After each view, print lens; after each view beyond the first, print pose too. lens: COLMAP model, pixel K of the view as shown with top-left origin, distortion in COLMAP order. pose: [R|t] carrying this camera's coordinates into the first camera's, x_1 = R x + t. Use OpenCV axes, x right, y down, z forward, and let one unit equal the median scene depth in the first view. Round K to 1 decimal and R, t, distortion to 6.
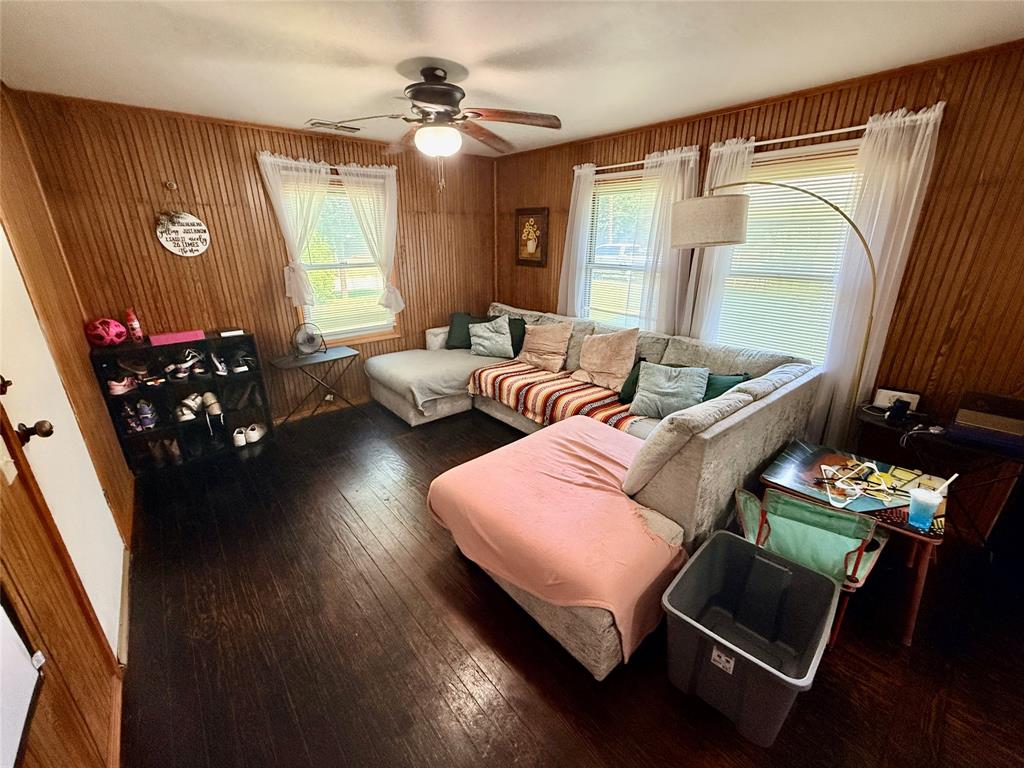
lens RADIAL K [[408.5, 0, 512.0], [0, 408.5, 384.0], [0, 0, 1]] dist [-0.001991, 0.000364]
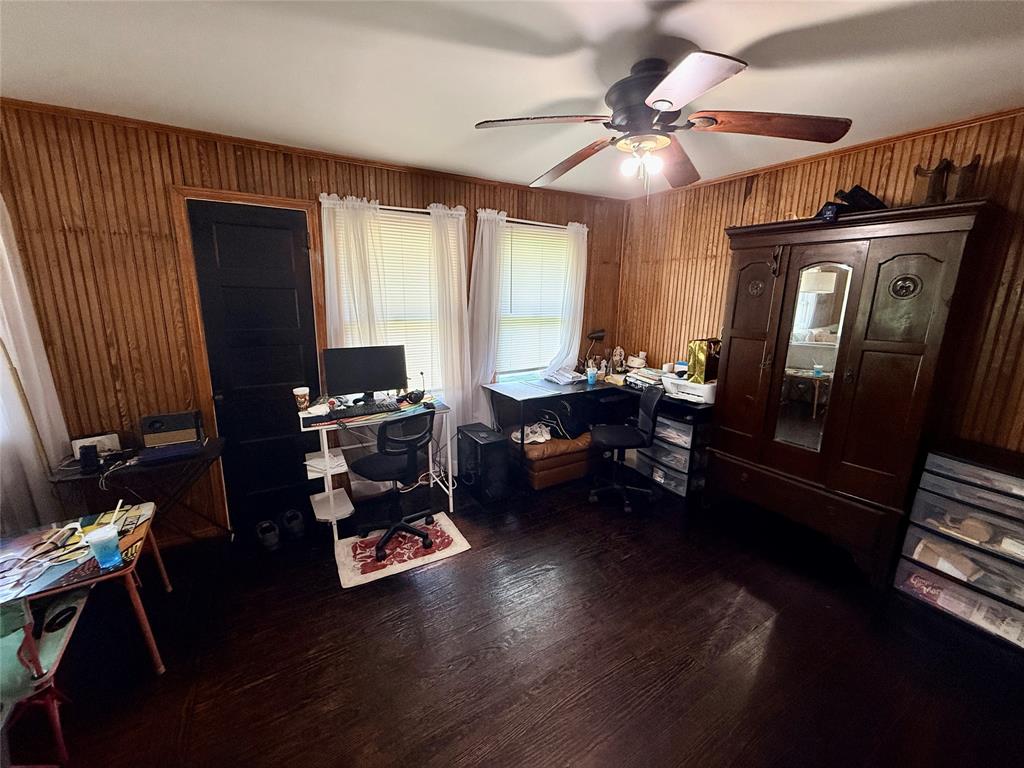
lens RADIAL K [[408.5, 0, 512.0], [0, 408.5, 384.0], [0, 0, 1]] dist [-0.001991, 0.000364]
pose [[0.164682, -0.207820, 0.964205, 0.237443], [0.310112, 0.938888, 0.149397, 0.072215], [-0.936328, 0.274409, 0.219065, -0.185908]]
